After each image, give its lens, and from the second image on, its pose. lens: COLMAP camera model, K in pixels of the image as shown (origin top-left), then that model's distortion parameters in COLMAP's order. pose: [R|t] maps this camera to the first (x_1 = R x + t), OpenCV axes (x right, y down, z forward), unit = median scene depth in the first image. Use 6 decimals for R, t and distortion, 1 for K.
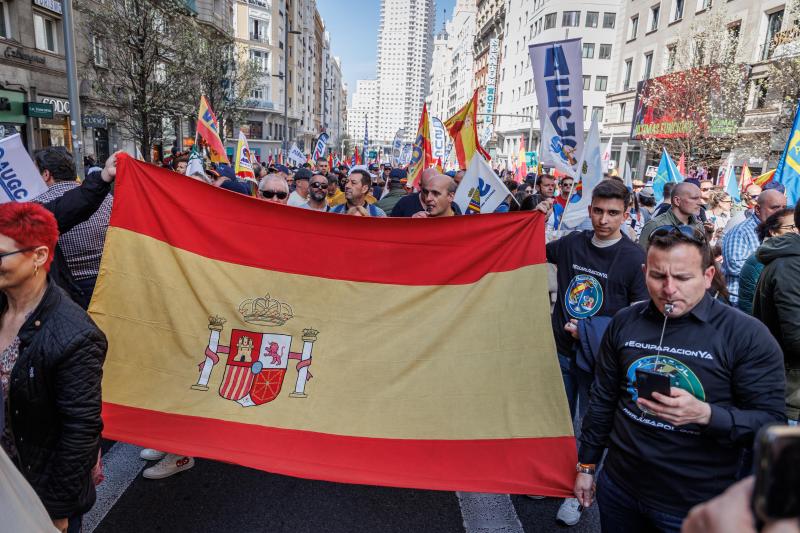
lens RADIAL K [[533.2, 0, 395.7], [0, 533.2, 263.7], [0, 0, 1]] dist [0.014860, -0.002362]
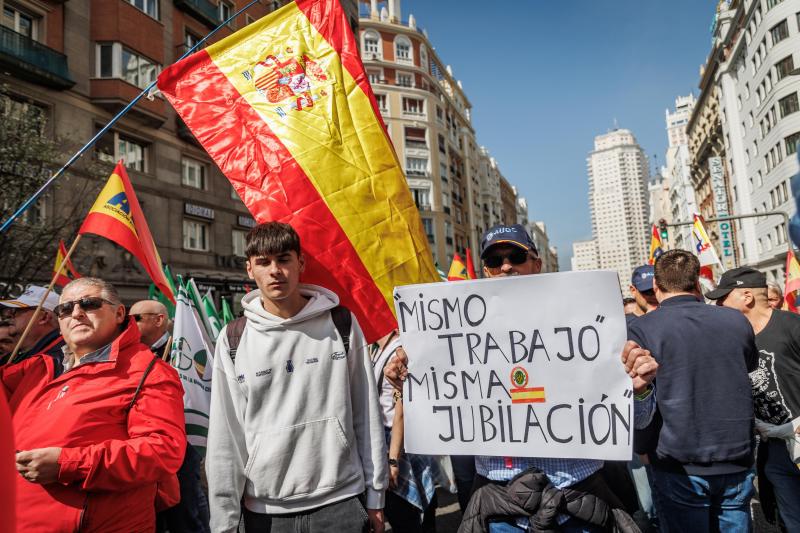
lens RADIAL K [[533.2, 0, 395.7], [0, 533.2, 263.7], [0, 0, 1]] dist [0.014860, -0.002362]
pose [[0.907998, -0.152157, -0.390369, 0.030871], [0.021255, 0.947253, -0.319781, -0.015862], [0.418435, 0.282063, 0.863338, 0.113325]]
